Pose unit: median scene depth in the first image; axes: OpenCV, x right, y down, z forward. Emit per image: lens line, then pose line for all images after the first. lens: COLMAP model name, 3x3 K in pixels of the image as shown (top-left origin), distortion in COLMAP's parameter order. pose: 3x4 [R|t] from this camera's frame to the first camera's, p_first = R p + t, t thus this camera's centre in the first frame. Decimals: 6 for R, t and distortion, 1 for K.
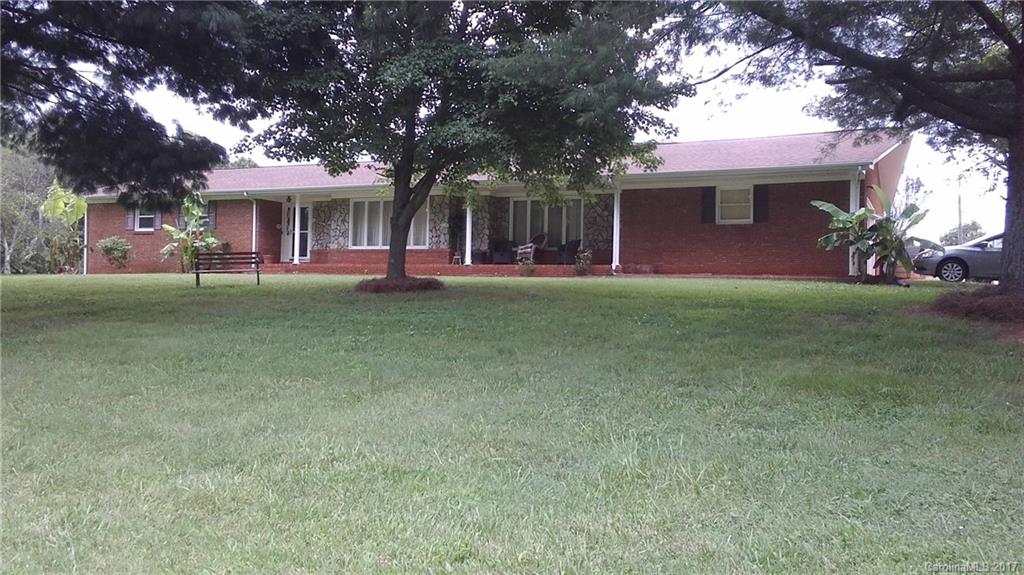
lens RADIAL K [[860.0, 0, 509.9], [0, 860.0, 266.4], [0, 0, 1]] dist [0.073669, -0.001082]
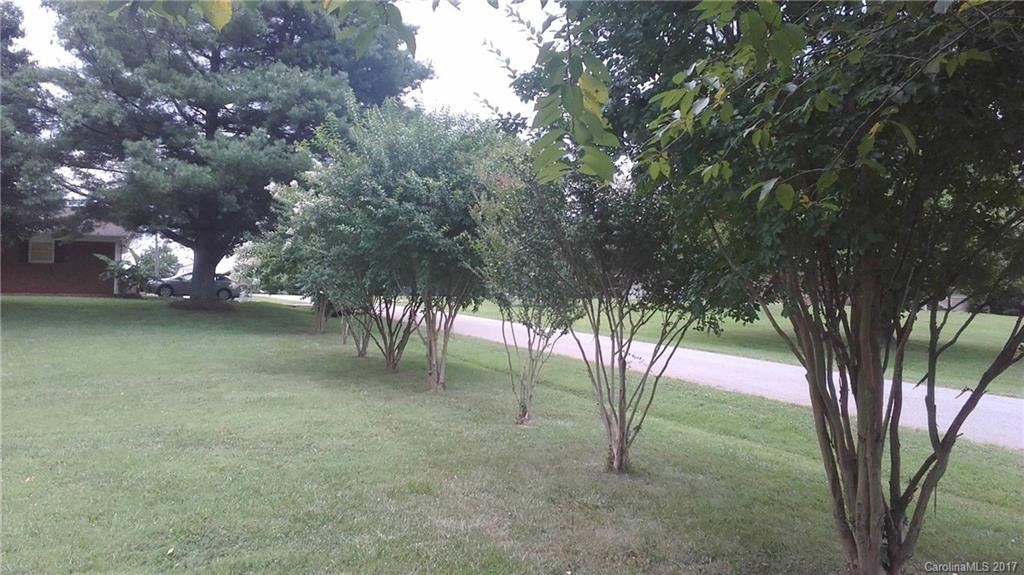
lens RADIAL K [[842.7, 0, 510.8], [0, 842.7, 267.1], [0, 0, 1]] dist [0.083011, 0.011071]
pose [[0.640463, 0.021526, 0.767688, -0.388481], [-0.012166, 0.999766, -0.017883, -0.019572], [-0.767893, 0.002114, 0.640575, -0.680060]]
